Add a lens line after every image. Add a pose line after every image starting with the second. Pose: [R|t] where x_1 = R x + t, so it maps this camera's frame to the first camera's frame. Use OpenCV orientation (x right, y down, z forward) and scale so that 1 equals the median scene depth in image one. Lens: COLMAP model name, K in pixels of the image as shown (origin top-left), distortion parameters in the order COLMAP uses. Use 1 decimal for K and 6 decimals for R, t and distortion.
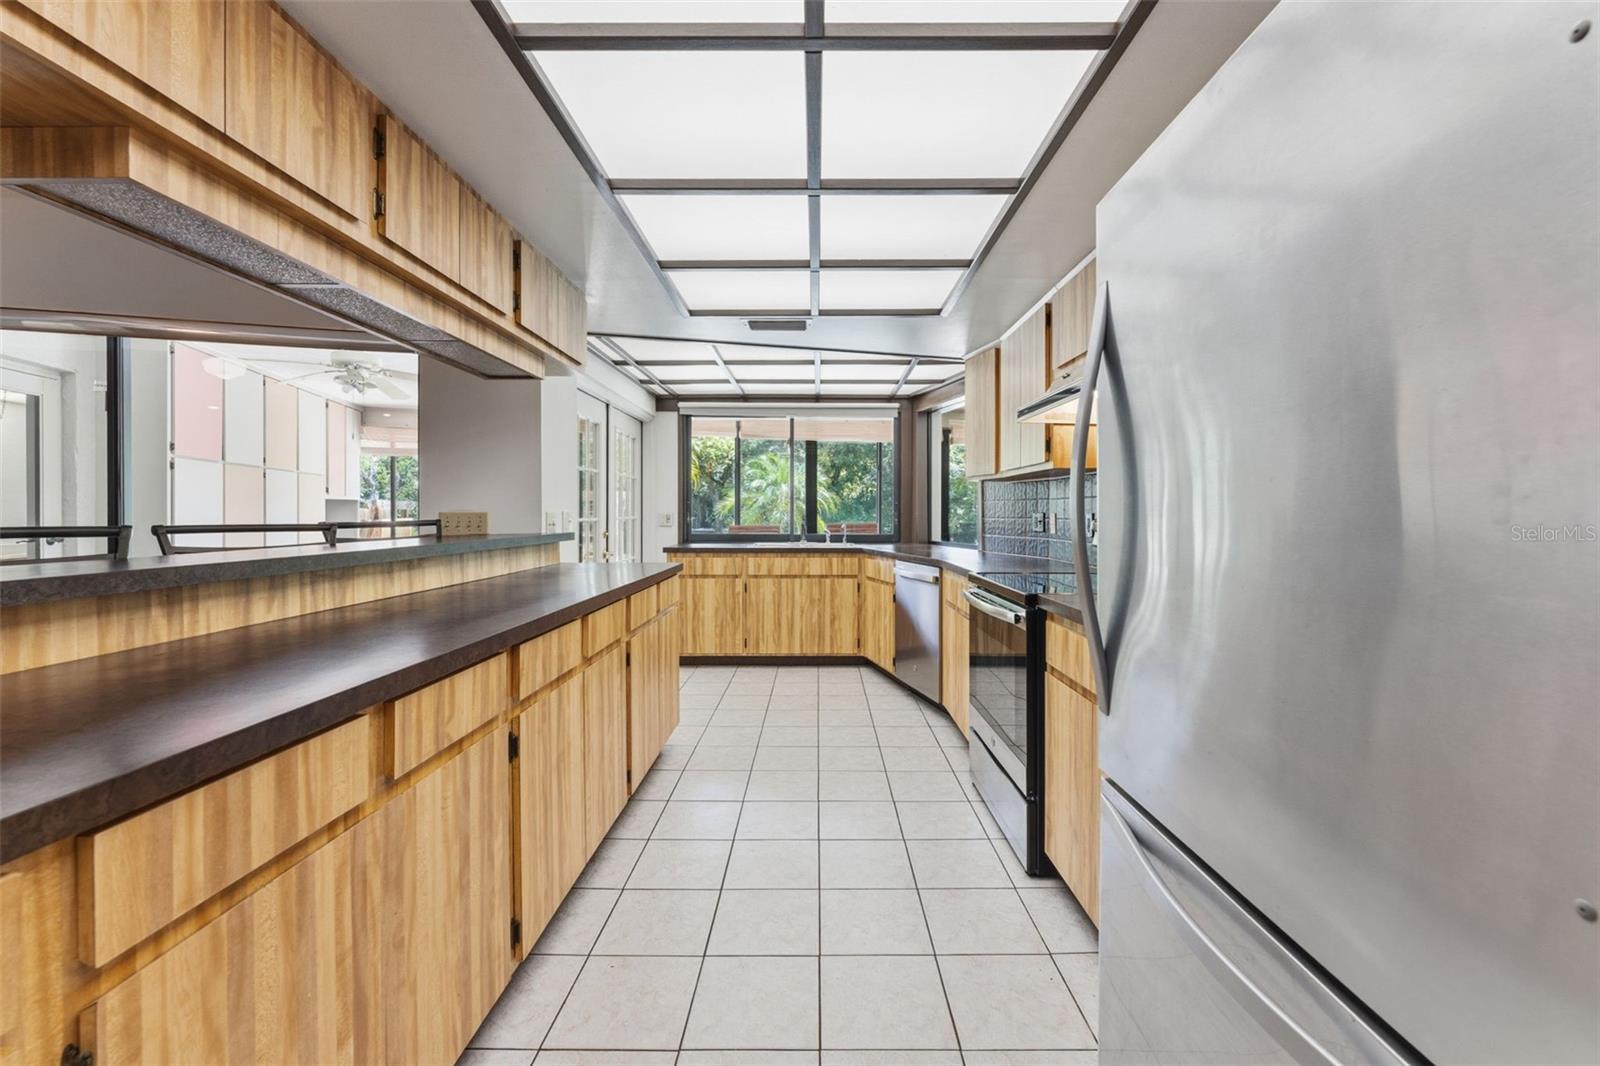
lens RADIAL K [[660.0, 0, 802.6], [0, 660.0, 530.0], [0, 0, 1]] dist [-0.001659, -0.000251]
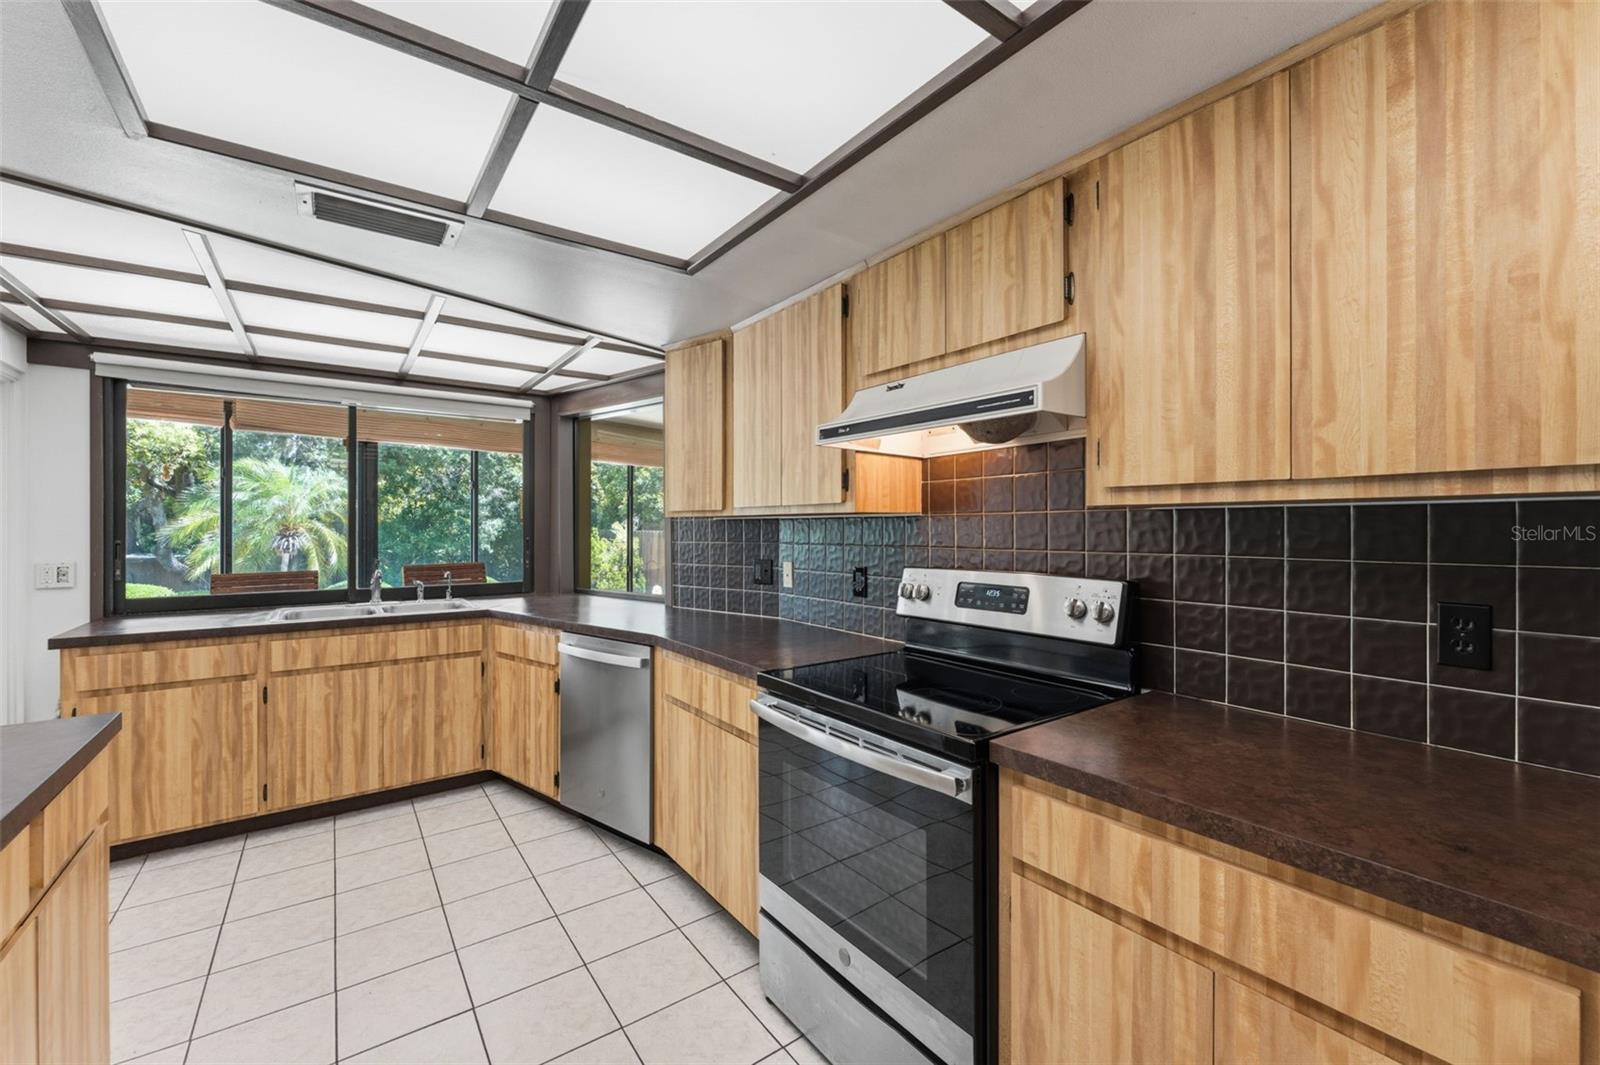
lens RADIAL K [[660.0, 0, 802.6], [0, 660.0, 529.5], [0, 0, 1]] dist [-0.001659, -0.000251]
pose [[0.797063, -0.005816, 0.603869, -0.059458], [0.019054, 0.999698, -0.015521, -0.037399], [-0.603596, 0.023877, 0.796933, 0.267914]]
